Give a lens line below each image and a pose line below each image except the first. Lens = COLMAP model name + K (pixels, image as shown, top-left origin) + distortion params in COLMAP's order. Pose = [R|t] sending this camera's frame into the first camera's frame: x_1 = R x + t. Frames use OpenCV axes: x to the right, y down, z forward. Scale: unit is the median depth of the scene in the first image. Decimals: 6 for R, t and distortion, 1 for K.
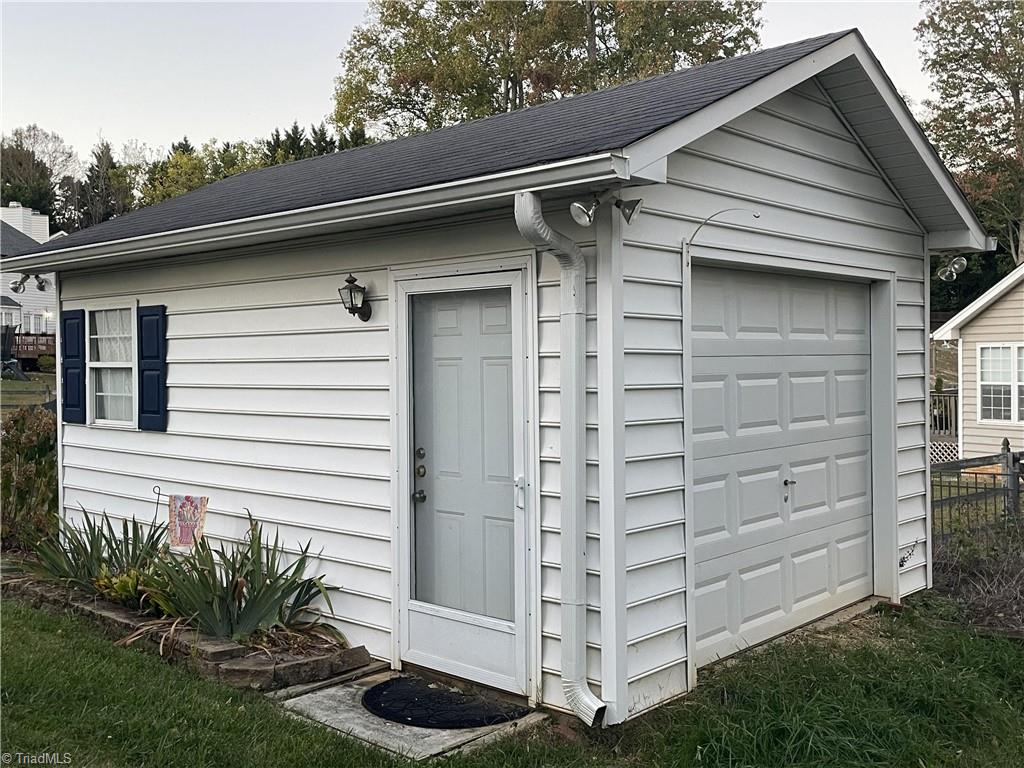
lens RADIAL K [[1017.0, 0, 512.0], [0, 1017.0, 384.0], [0, 0, 1]] dist [0.006767, 0.006152]
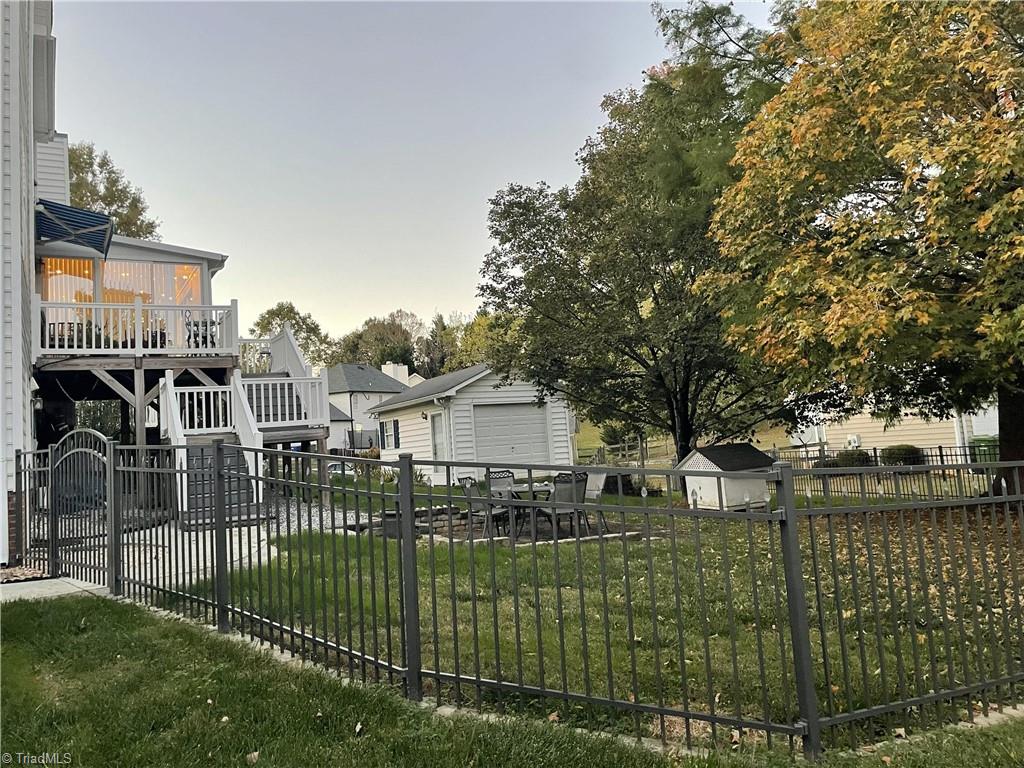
lens RADIAL K [[794.9, 0, 512.0], [0, 794.9, 384.0], [0, 0, 1]] dist [0.093663, -0.000888]
pose [[0.946355, -0.094244, -0.309081, 0.107944], [0.066308, 0.992806, -0.099698, 0.013114], [0.316253, 0.073855, 0.945796, -0.189727]]
